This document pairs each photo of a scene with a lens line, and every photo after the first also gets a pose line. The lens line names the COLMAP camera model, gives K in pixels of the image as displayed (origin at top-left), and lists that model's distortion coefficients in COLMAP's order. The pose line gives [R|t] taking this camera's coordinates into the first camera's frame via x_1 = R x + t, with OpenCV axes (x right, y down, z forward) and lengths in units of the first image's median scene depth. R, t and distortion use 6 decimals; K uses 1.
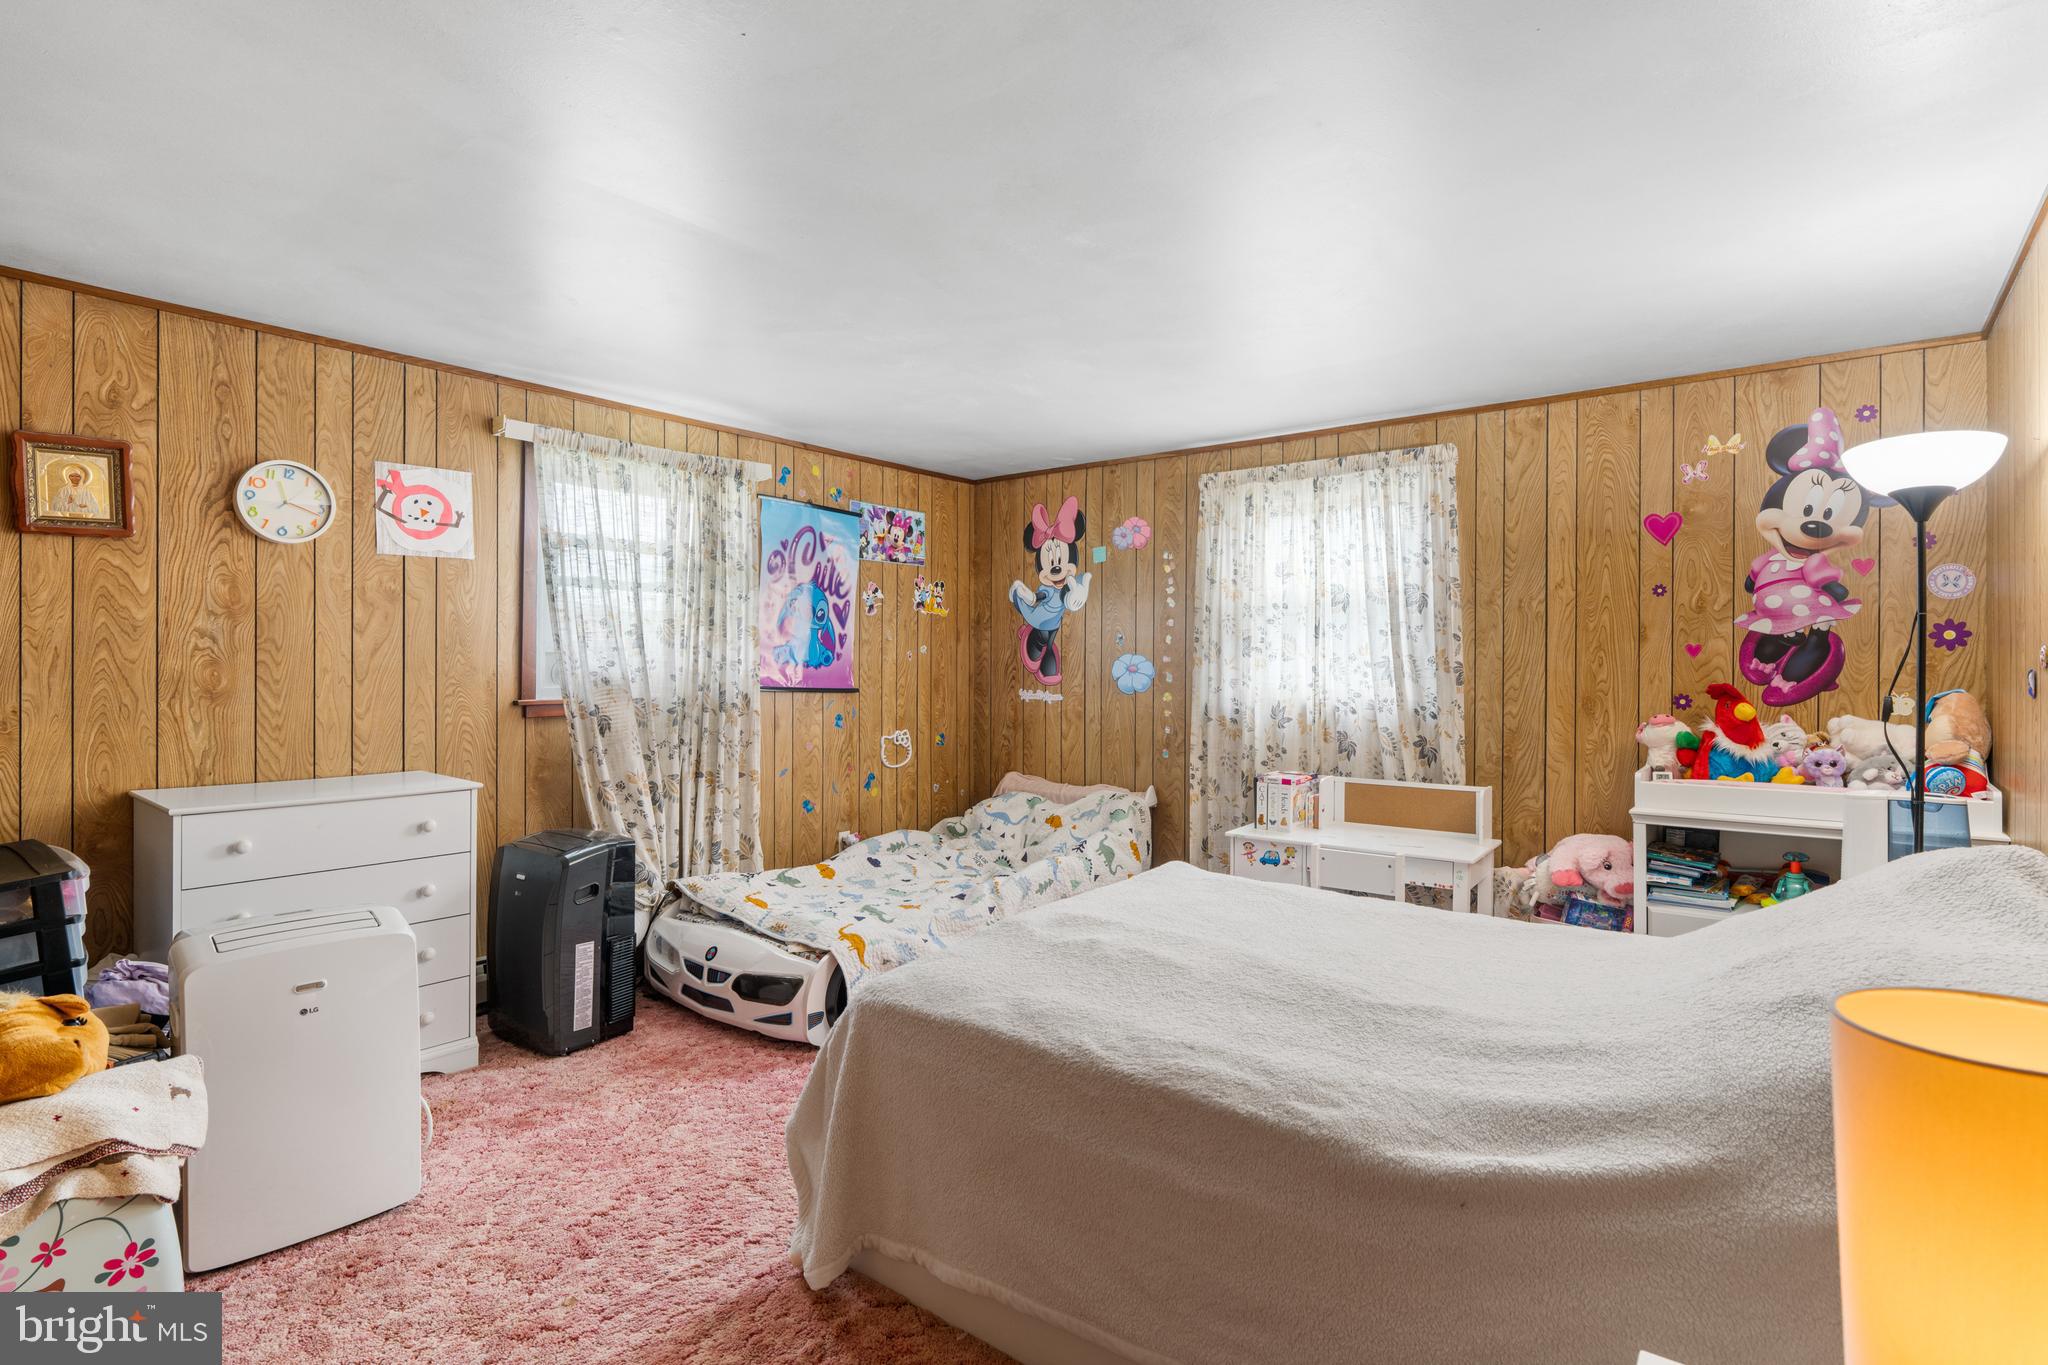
lens RADIAL K [[1000.7, 0, 1026.3], [0, 1000.7, 670.5], [0, 0, 1]] dist [-0.000817, -0.000266]
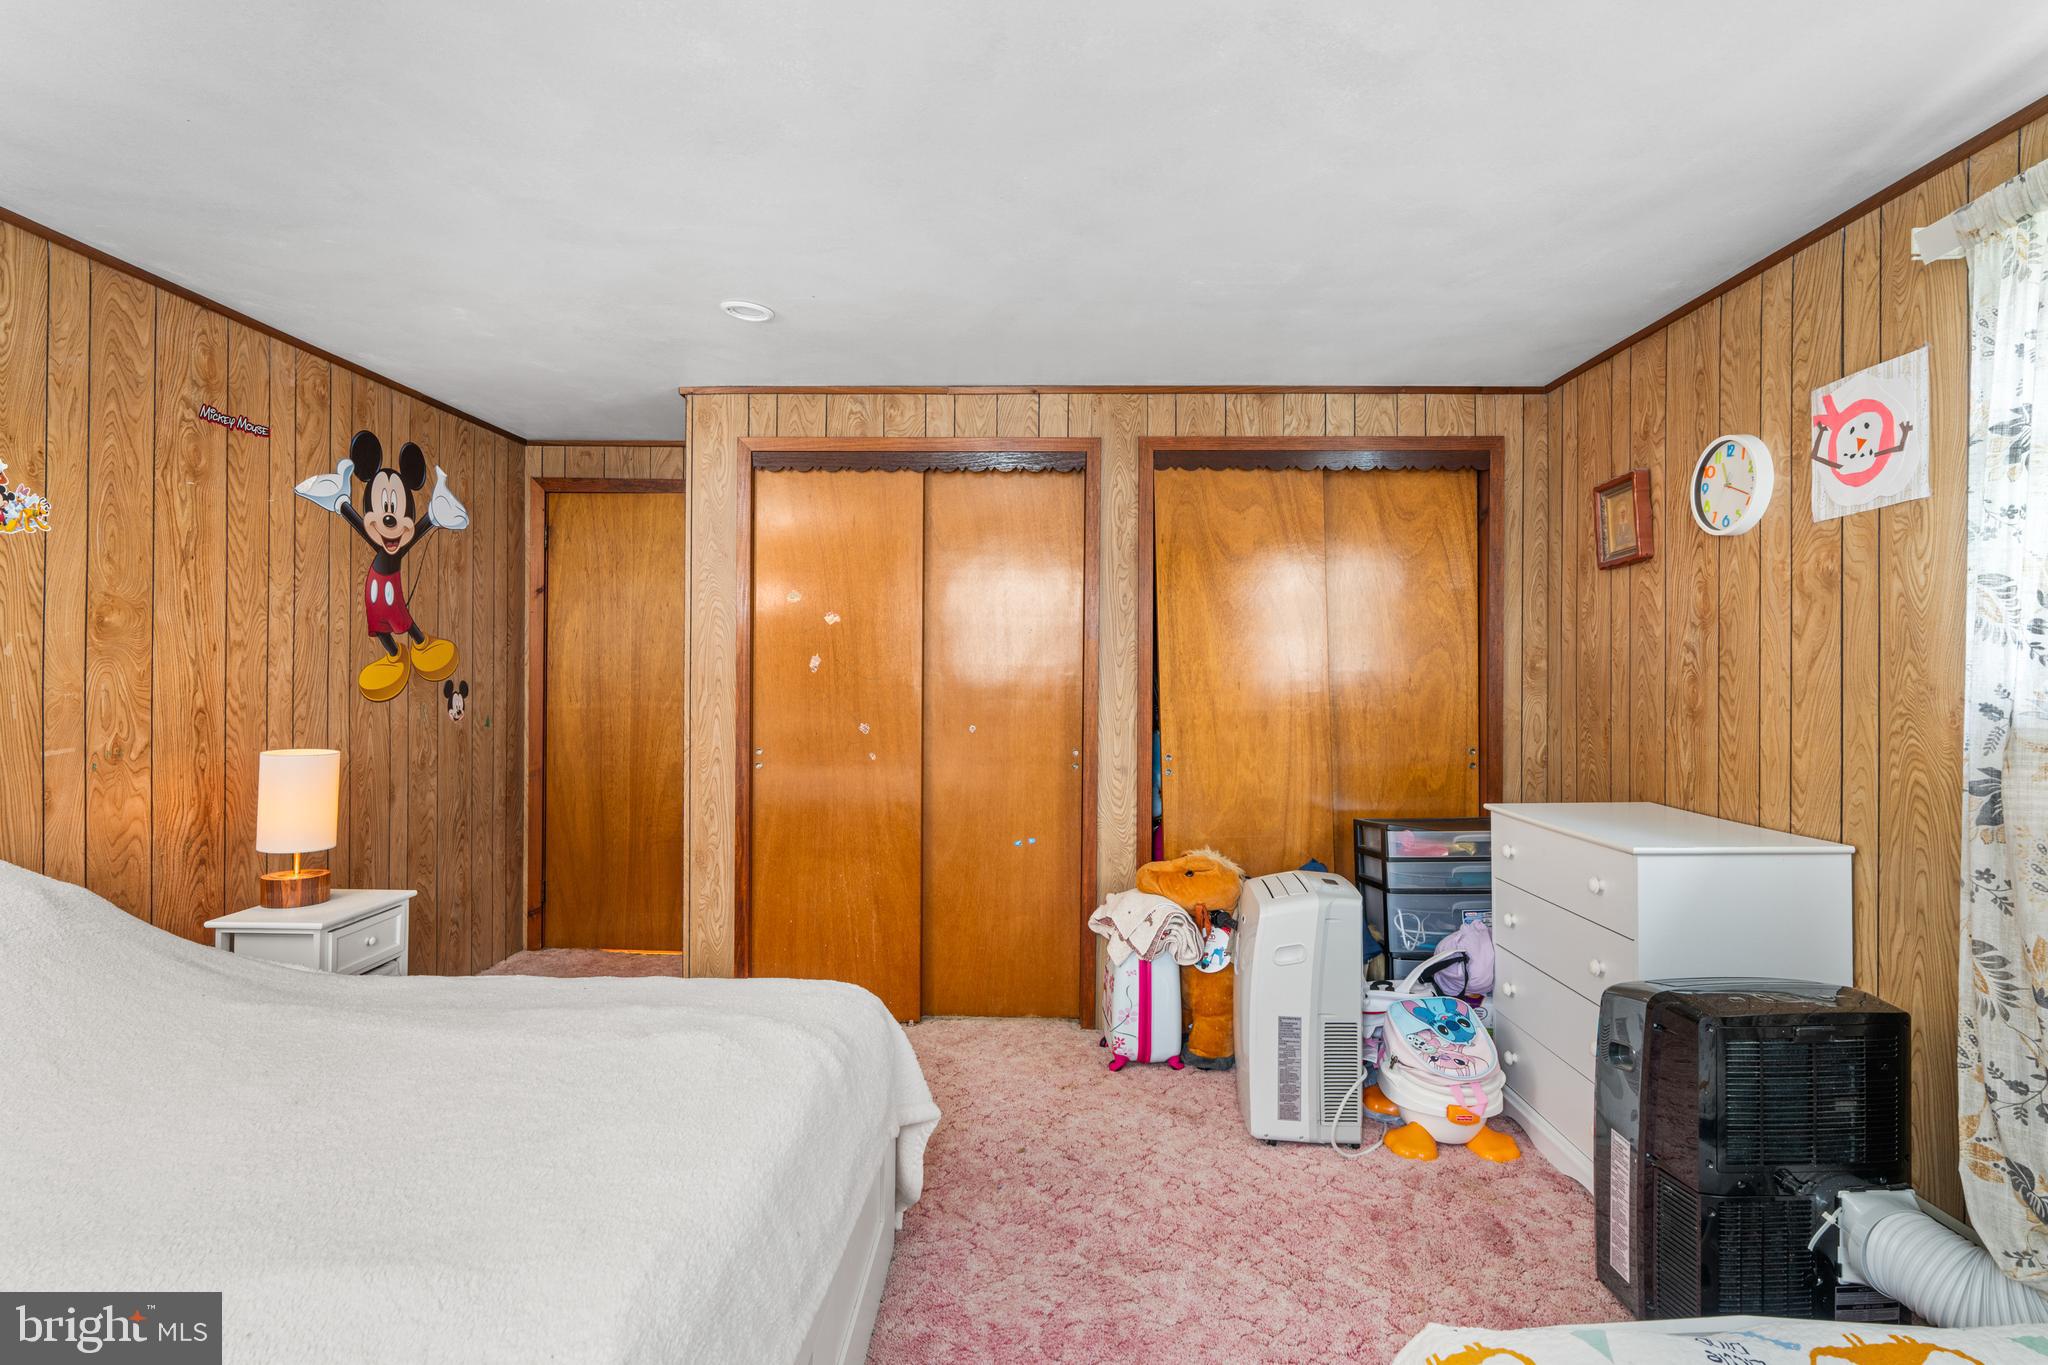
lens RADIAL K [[1000.7, 0, 1026.8], [0, 1000.7, 674.0], [0, 0, 1]] dist [-0.000817, -0.000266]
pose [[-0.793524, -0.007852, -0.608488, 0.212243], [-0.010979, 0.999939, 0.001414, -0.005961], [0.608440, 0.007803, -0.793561, 1.212138]]
